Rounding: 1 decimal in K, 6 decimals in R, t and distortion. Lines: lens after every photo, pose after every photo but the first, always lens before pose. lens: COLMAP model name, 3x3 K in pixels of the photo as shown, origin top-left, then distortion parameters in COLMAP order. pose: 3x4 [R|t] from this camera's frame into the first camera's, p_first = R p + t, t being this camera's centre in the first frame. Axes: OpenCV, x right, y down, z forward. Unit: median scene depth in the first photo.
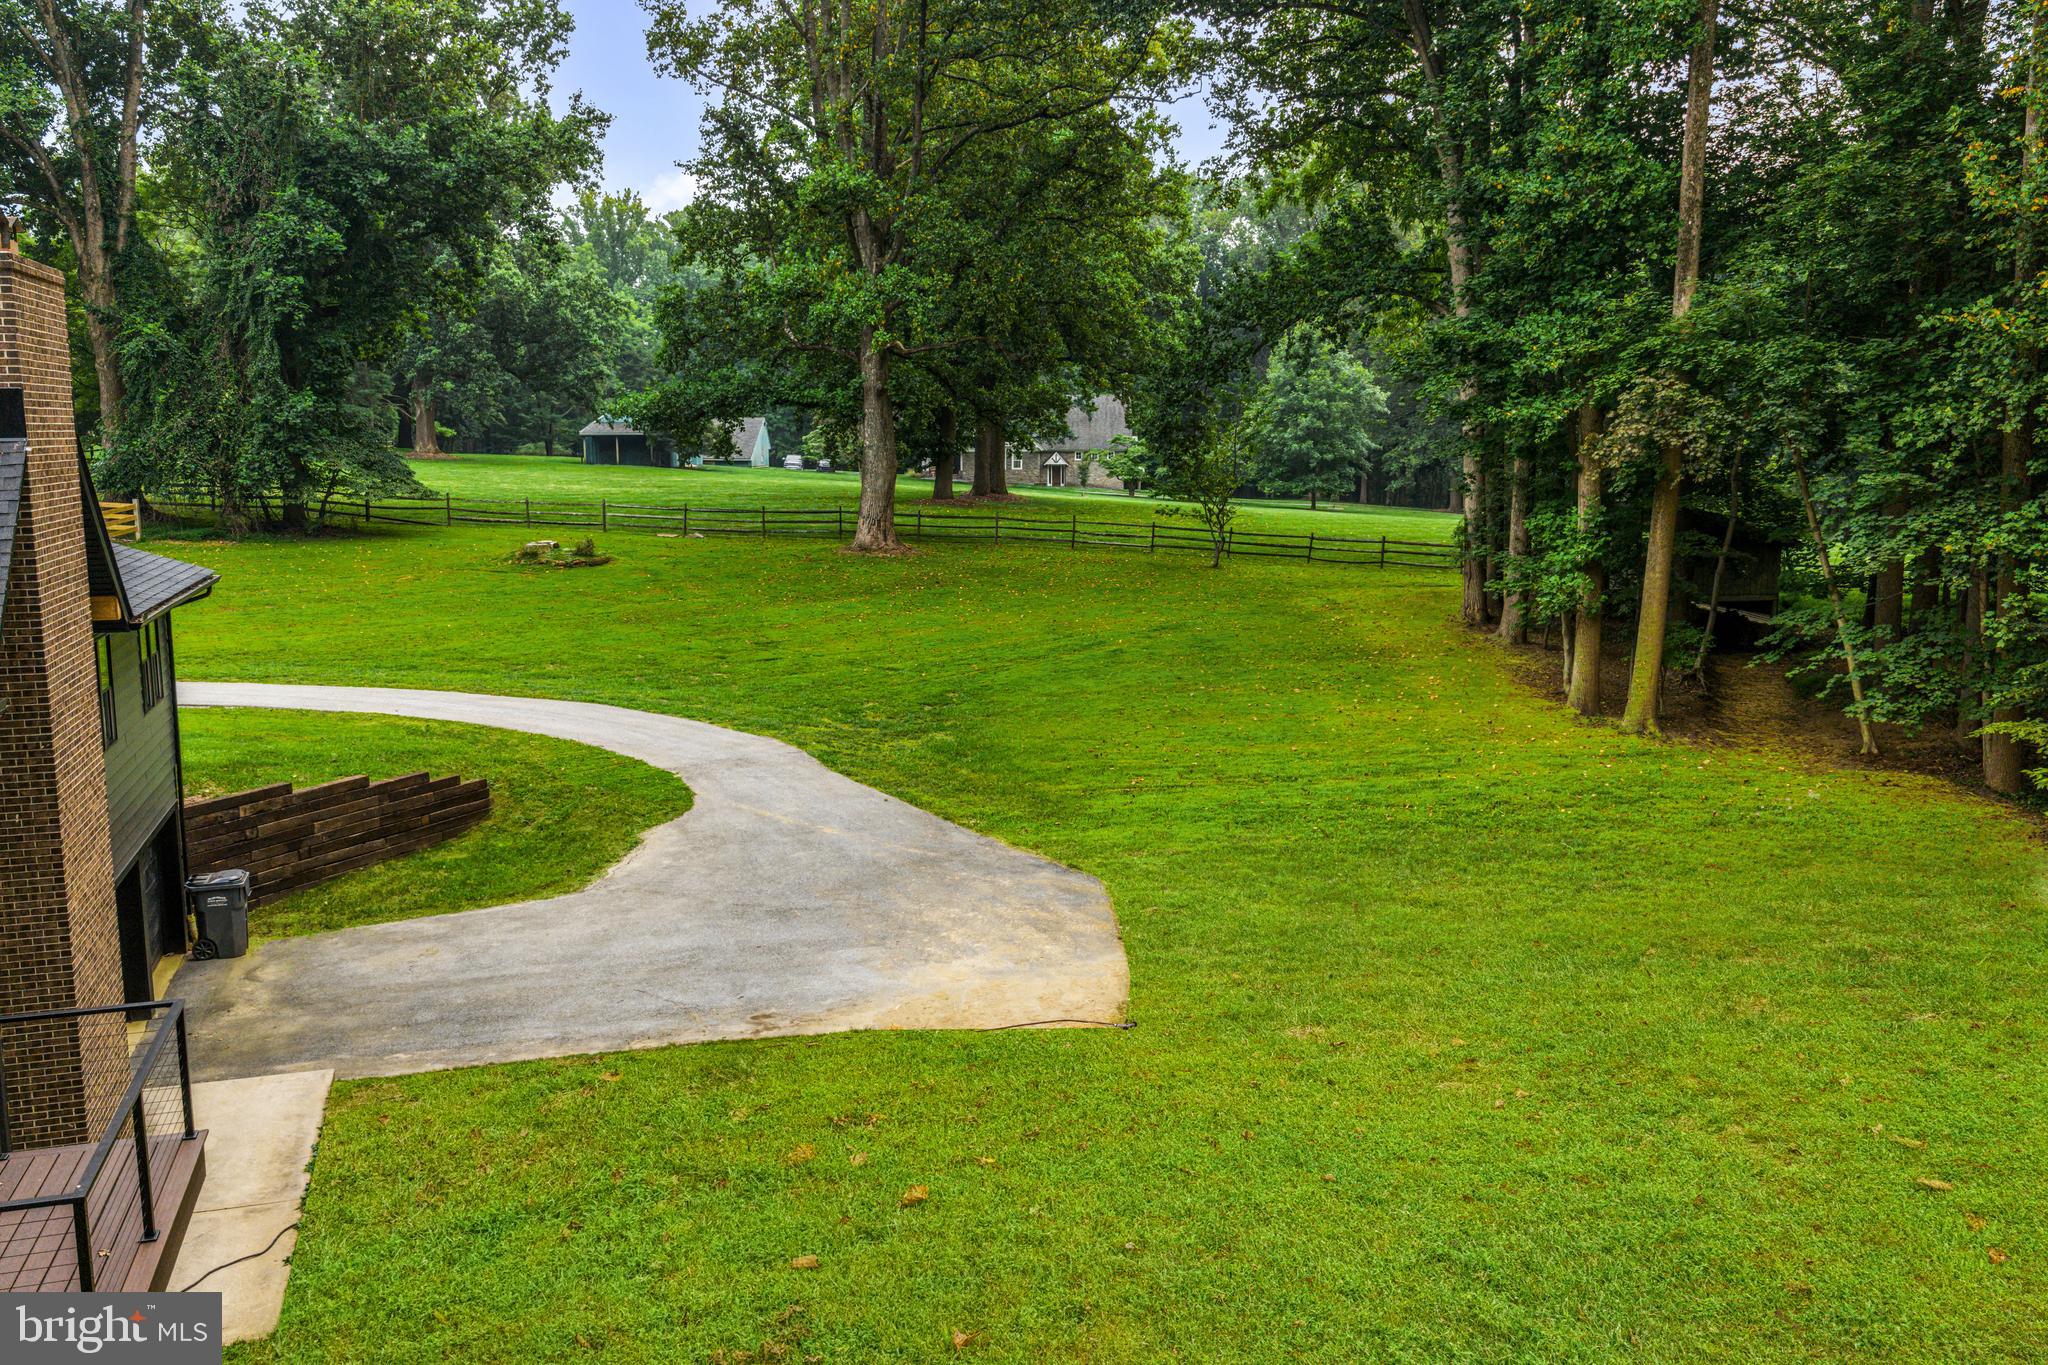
lens RADIAL K [[1683.5, 0, 1031.2], [0, 1683.5, 762.6], [0, 0, 1]] dist [0.012593, -0.000149]
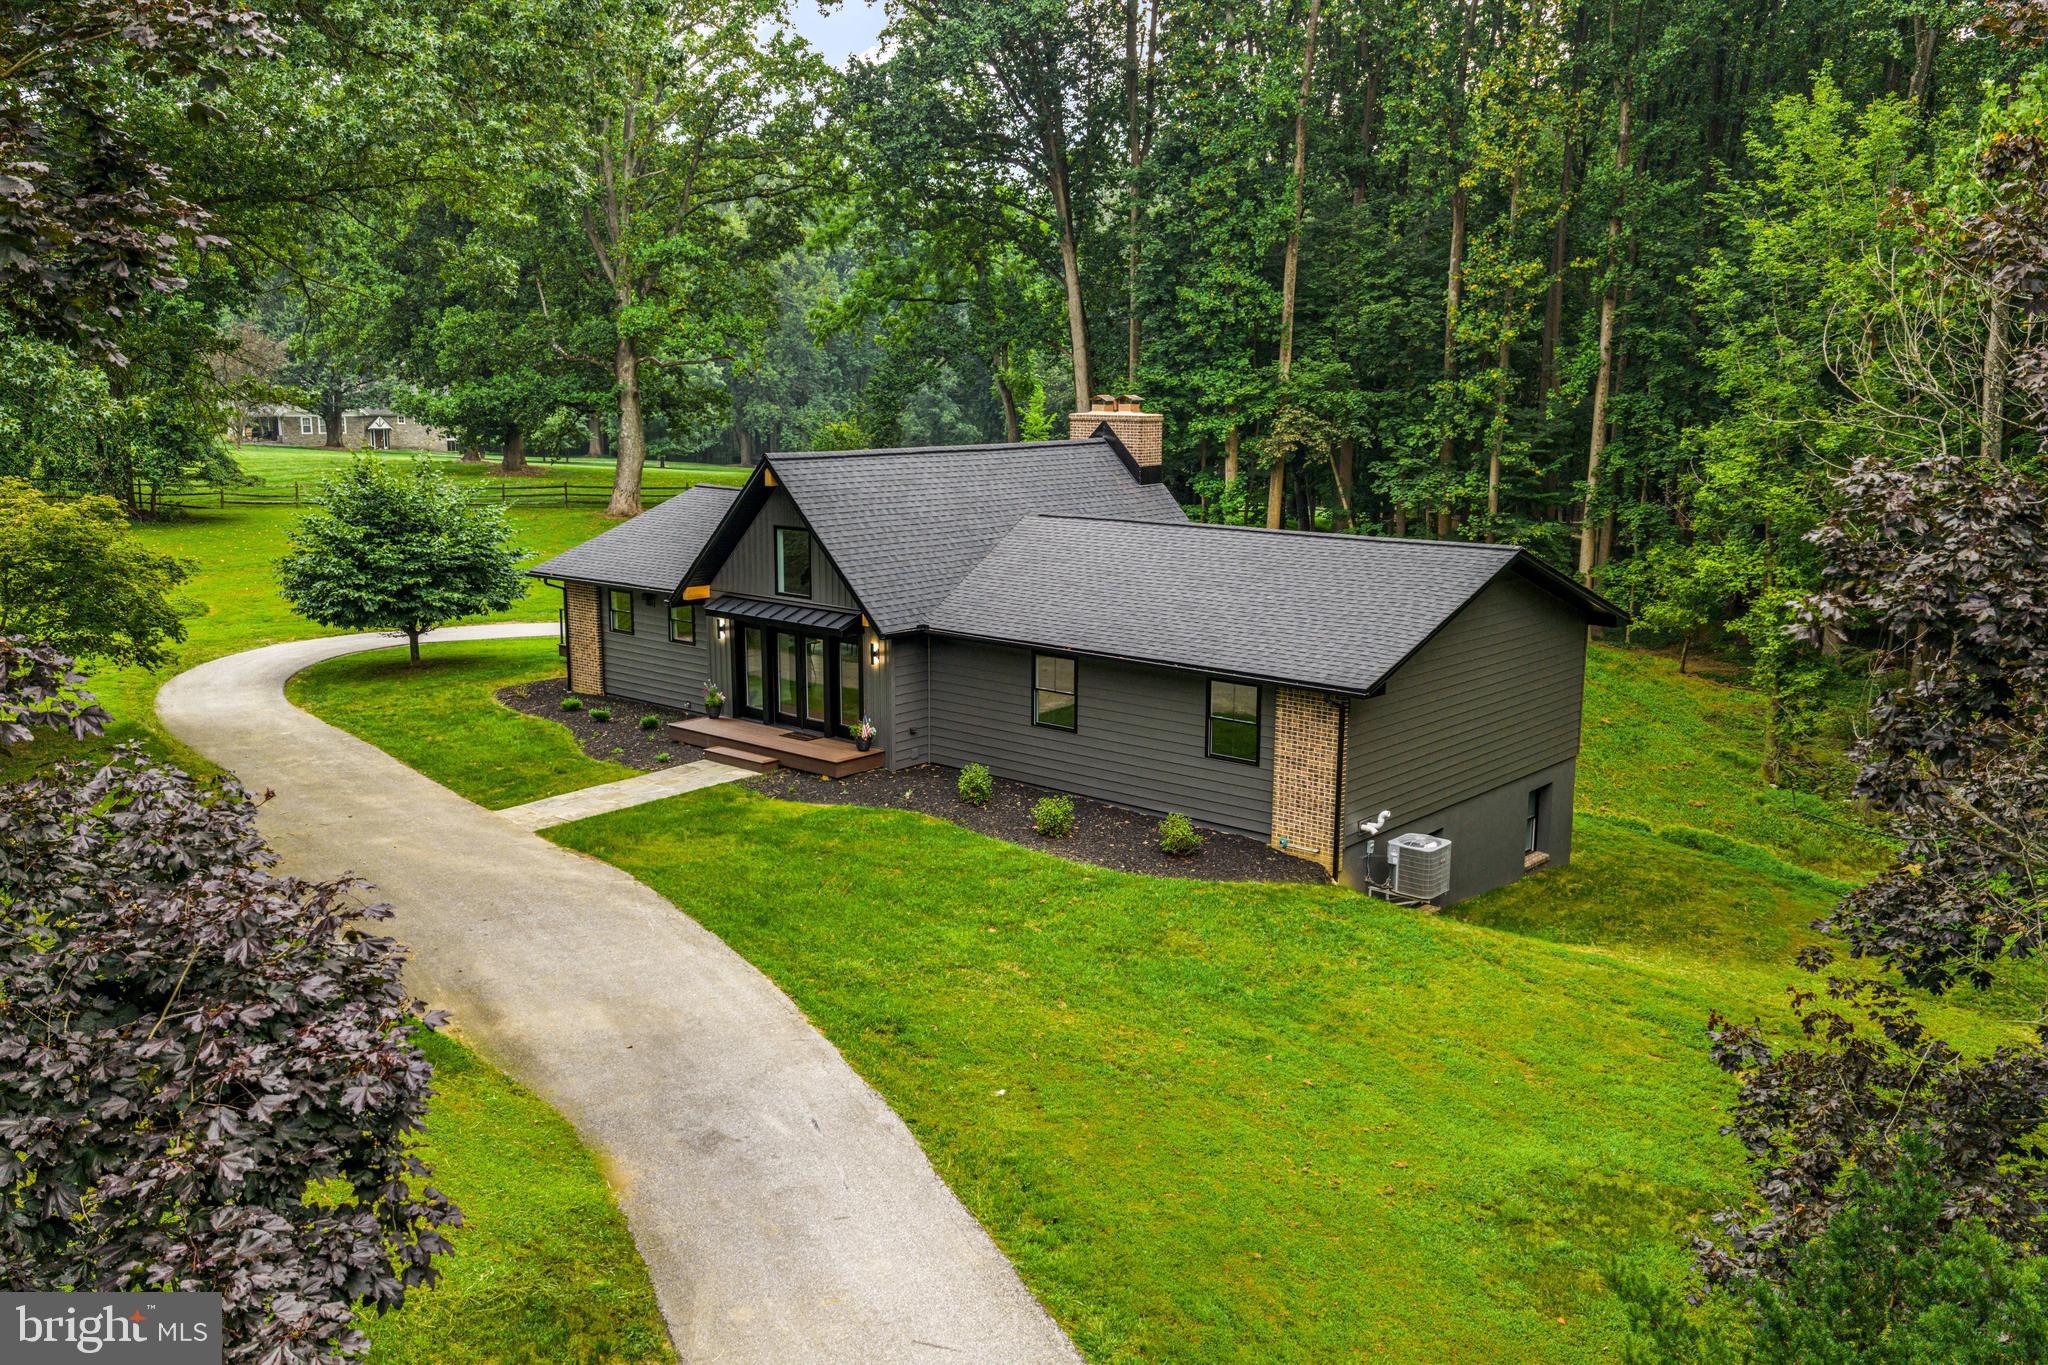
lens RADIAL K [[1706.6, 0, 1025.1], [0, 1706.6, 729.2], [0, 0, 1]] dist [0.003162, -0.007202]
pose [[0.858814, -0.098364, 0.502755, -0.677065], [0.093062, 0.995020, 0.035705, 0.024420], [-0.503763, 0.016124, 0.863691, -0.377761]]
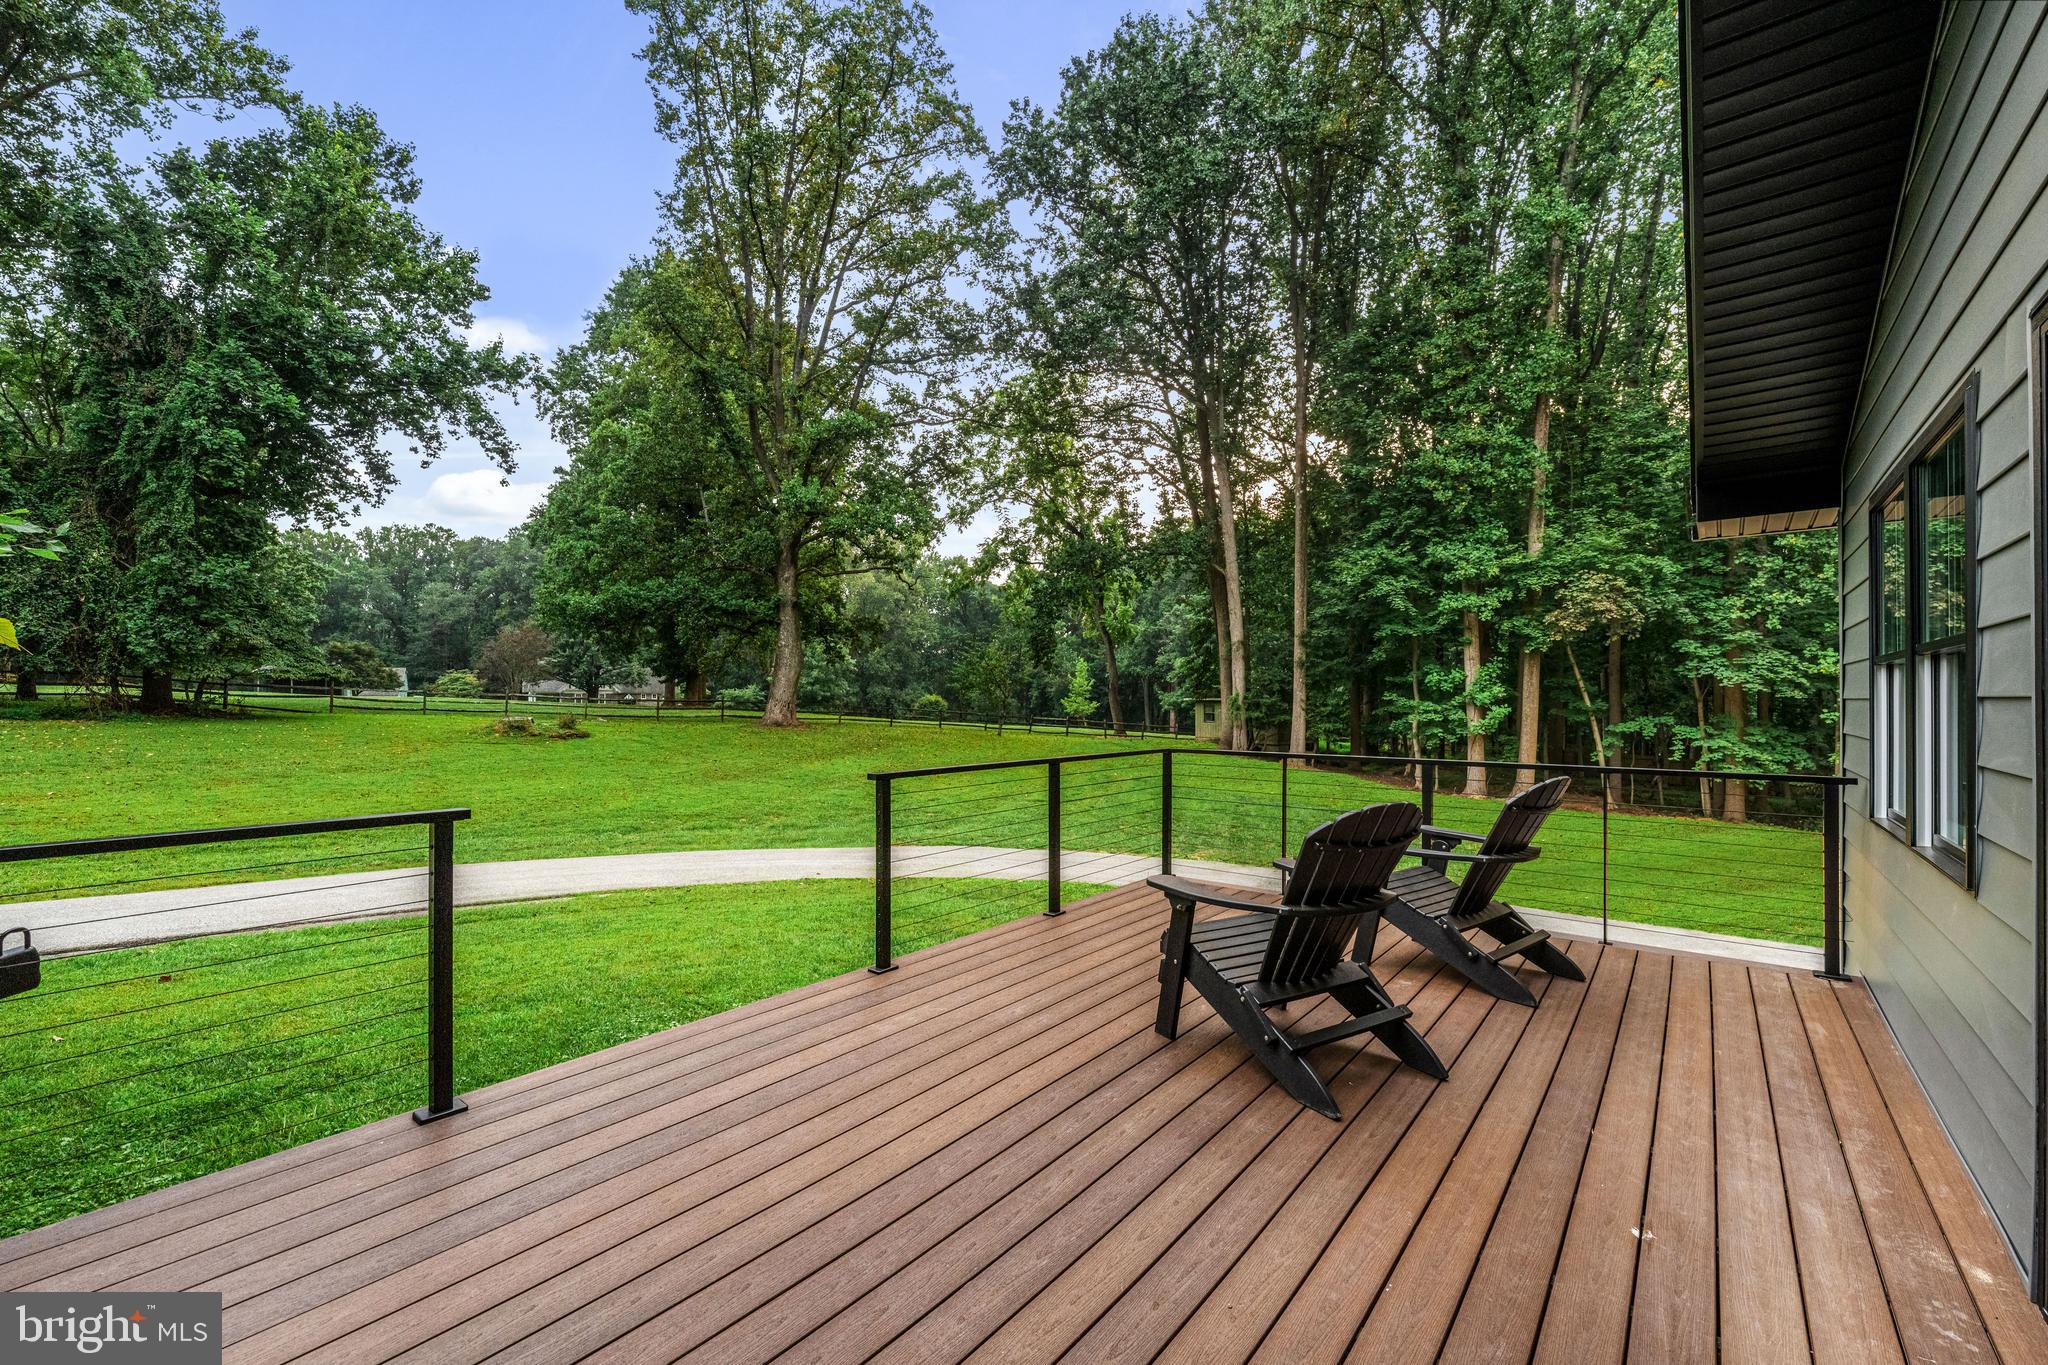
lens RADIAL K [[853.7, 0, 1015.1], [0, 853.7, 699.6], [0, 0, 1]] dist [0.000541, 0.000058]
pose [[0.844215, 0.005315, 0.535978, -0.388646], [0.099774, 0.980916, -0.166881, -0.027520], [-0.526636, 0.194361, 0.827574, 0.492956]]
